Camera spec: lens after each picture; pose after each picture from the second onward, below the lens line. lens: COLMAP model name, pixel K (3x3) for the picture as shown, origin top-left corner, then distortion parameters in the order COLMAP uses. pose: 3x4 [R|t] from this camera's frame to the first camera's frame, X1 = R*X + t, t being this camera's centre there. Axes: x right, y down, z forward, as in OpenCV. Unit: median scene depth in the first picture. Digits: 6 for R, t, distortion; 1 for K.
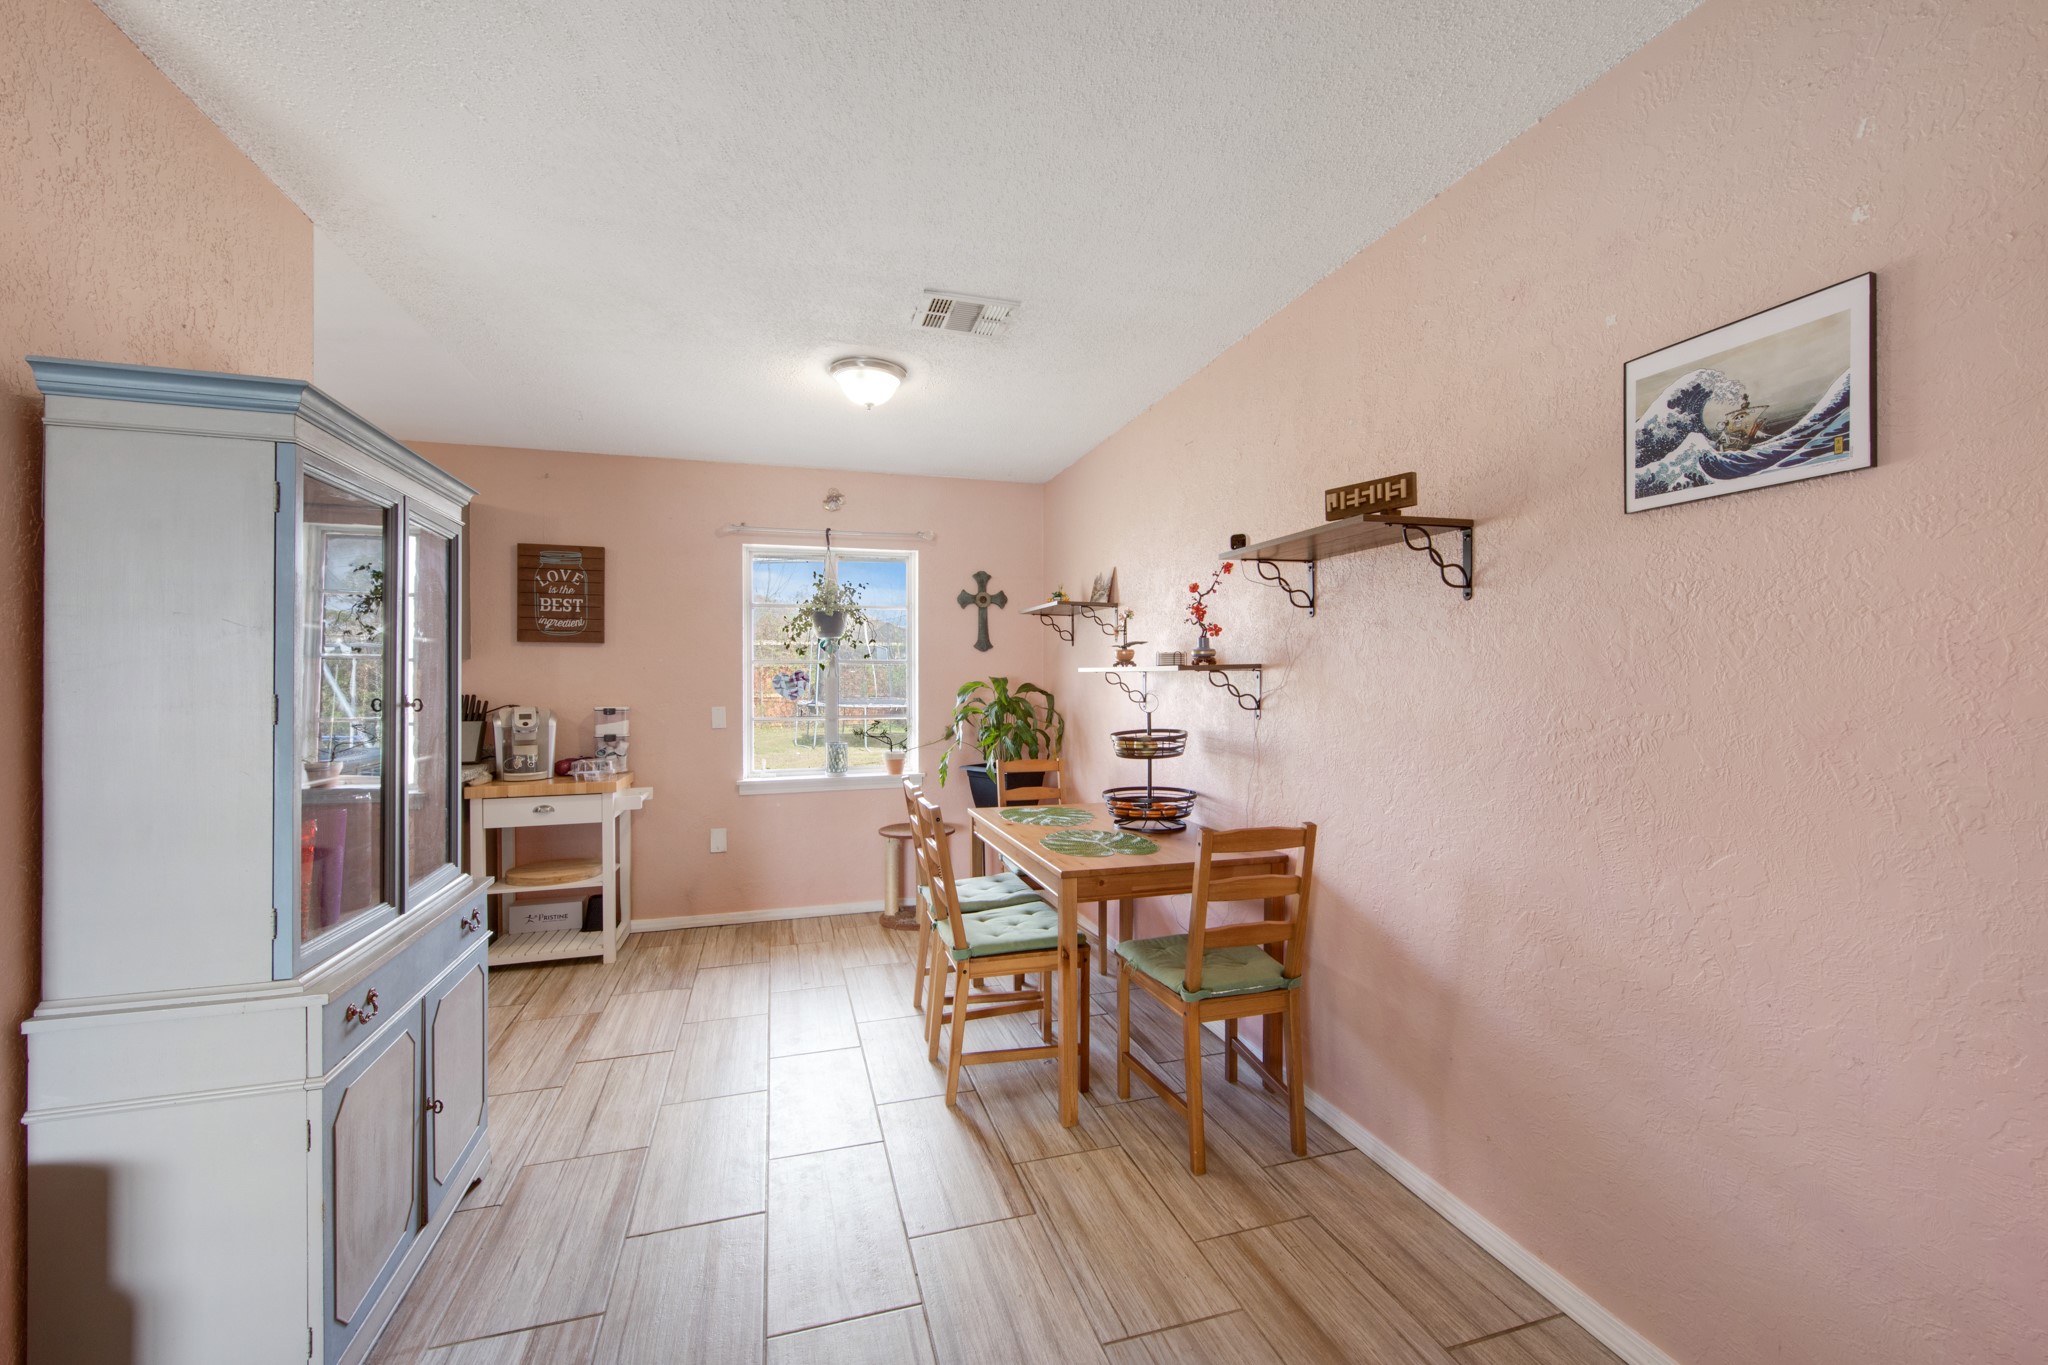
lens RADIAL K [[823.6, 0, 1021.4], [0, 823.6, 678.1], [0, 0, 1]] dist [-0.008599, 0.001636]
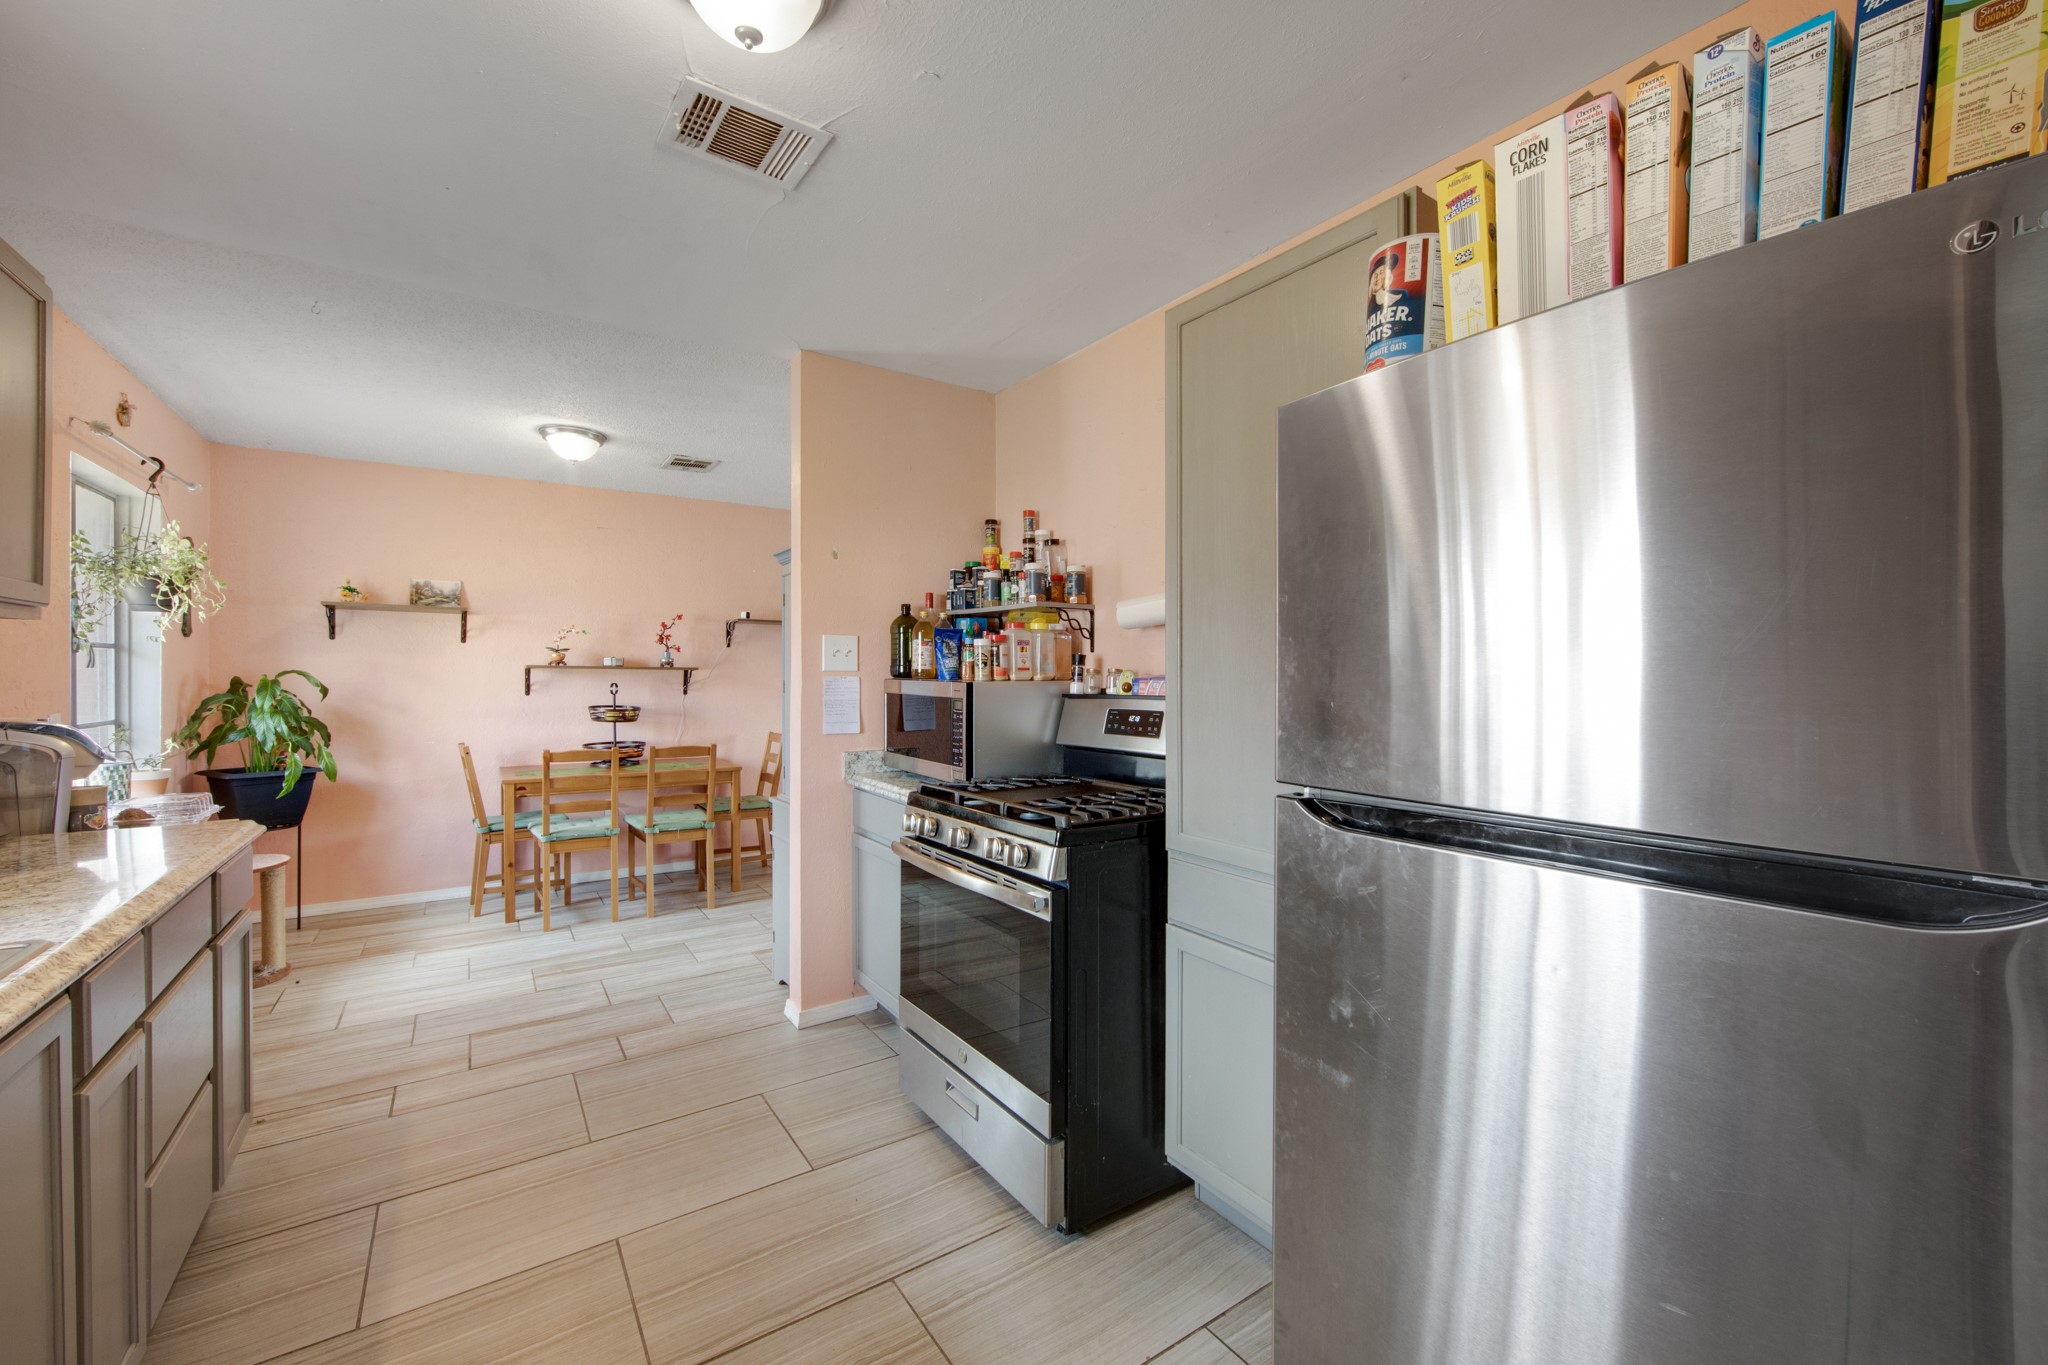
lens RADIAL K [[823.6, 0, 1021.0], [0, 823.6, 677.9], [0, 0, 1]] dist [-0.008599, 0.001636]
pose [[-0.281257, 0.004876, 0.959620, -1.308161], [0.003744, 0.999985, -0.003983, 0.012919], [-0.959625, 0.002472, -0.281271, 0.558629]]
